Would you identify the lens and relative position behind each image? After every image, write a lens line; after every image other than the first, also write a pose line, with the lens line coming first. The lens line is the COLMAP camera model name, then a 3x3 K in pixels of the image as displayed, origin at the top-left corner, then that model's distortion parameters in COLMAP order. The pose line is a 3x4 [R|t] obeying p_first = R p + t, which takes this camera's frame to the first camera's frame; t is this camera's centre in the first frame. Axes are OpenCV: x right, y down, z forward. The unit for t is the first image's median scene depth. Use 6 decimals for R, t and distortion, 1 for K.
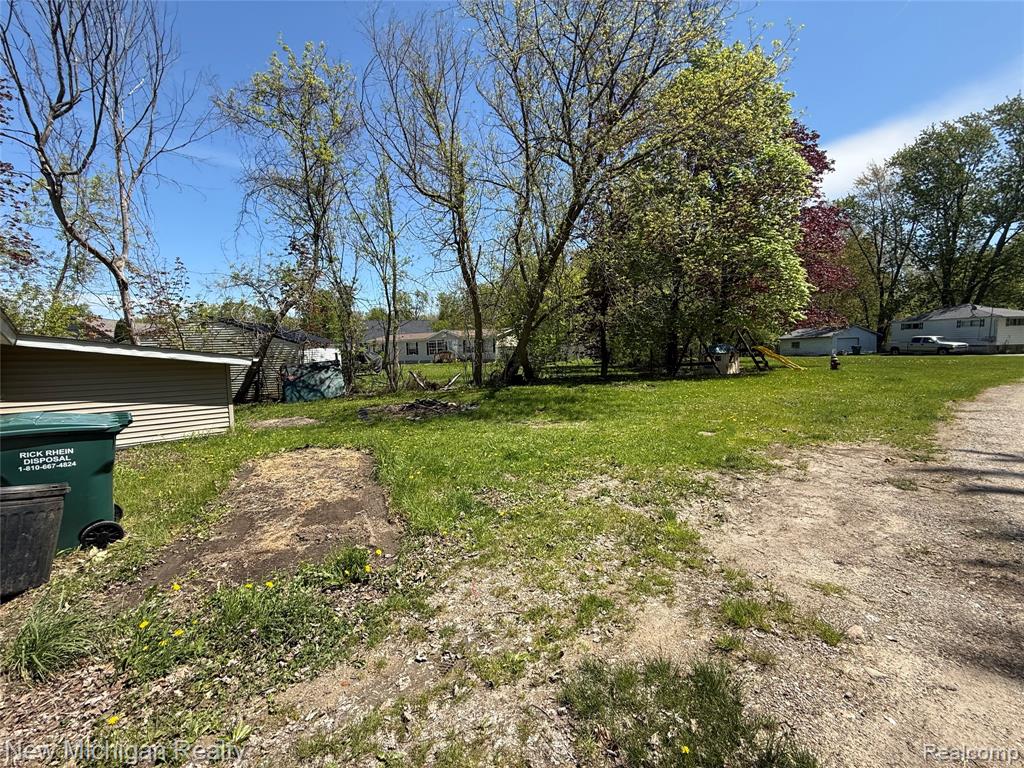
lens RADIAL K [[406.0, 0, 509.8], [0, 406.0, 383.4], [0, 0, 1]] dist [-0.000592, -0.000040]
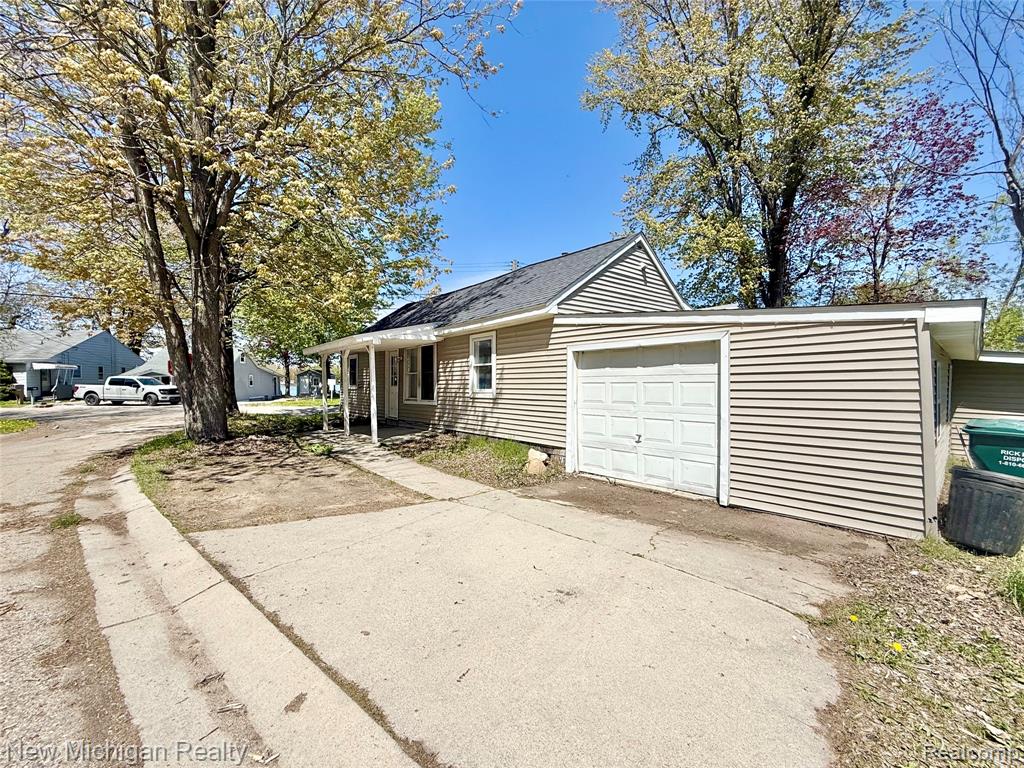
lens RADIAL K [[406.0, 0, 509.8], [0, 406.0, 383.4], [0, 0, 1]] dist [-0.000592, -0.000040]
pose [[-0.132422, 0.034900, -0.990579, 0.087400], [-0.058207, 0.997381, 0.042921, -0.000318], [0.989483, 0.063342, -0.130044, -0.130634]]
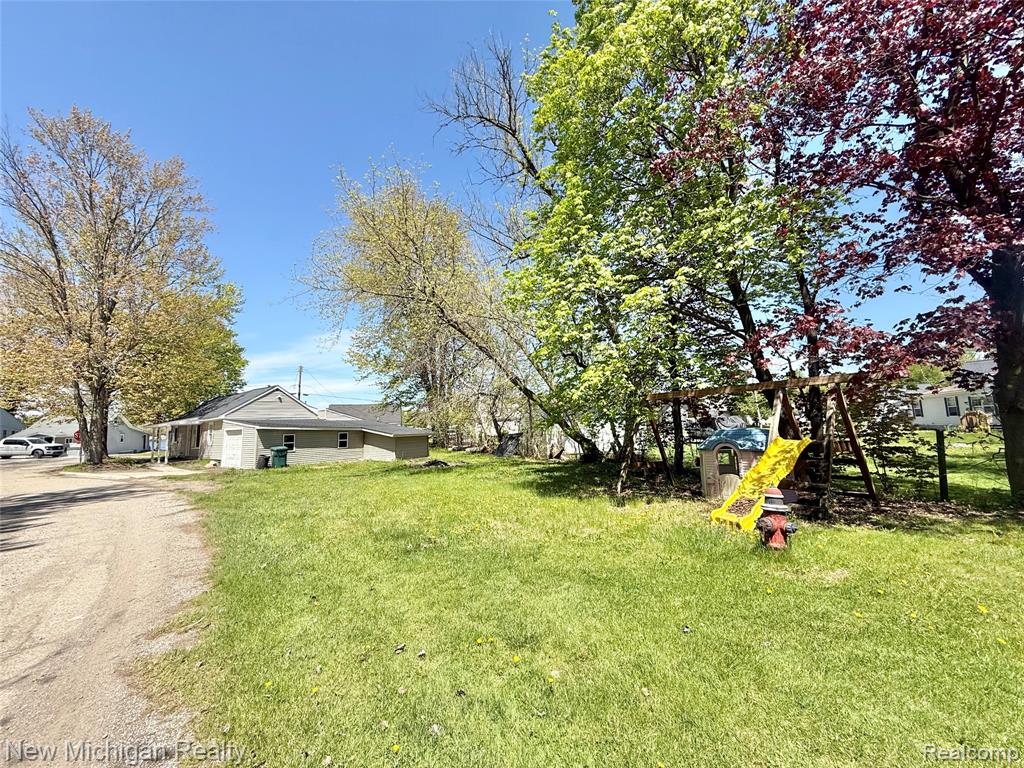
lens RADIAL K [[406.0, 0, 509.8], [0, 406.0, 383.4], [0, 0, 1]] dist [-0.000592, -0.000040]
pose [[0.049705, -0.081191, -0.995458, 2.165890], [-0.044148, 0.995538, -0.083402, -0.214856], [0.997788, 0.048093, 0.045898, 1.714526]]
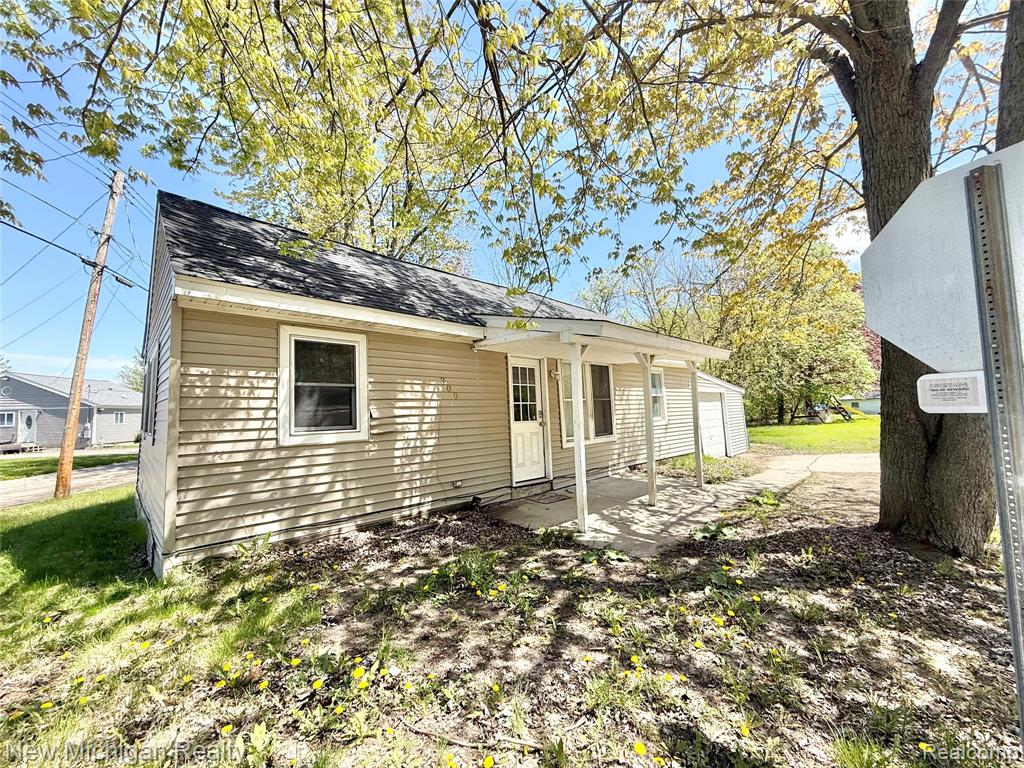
lens RADIAL K [[406.0, 0, 509.8], [0, 406.0, 383.4], [0, 0, 1]] dist [-0.000592, -0.000040]
pose [[0.997608, -0.000086, -0.069131, -1.345806], [-0.009368, 0.990607, -0.136419, 0.136138], [0.068493, 0.136740, 0.988236, -1.585770]]
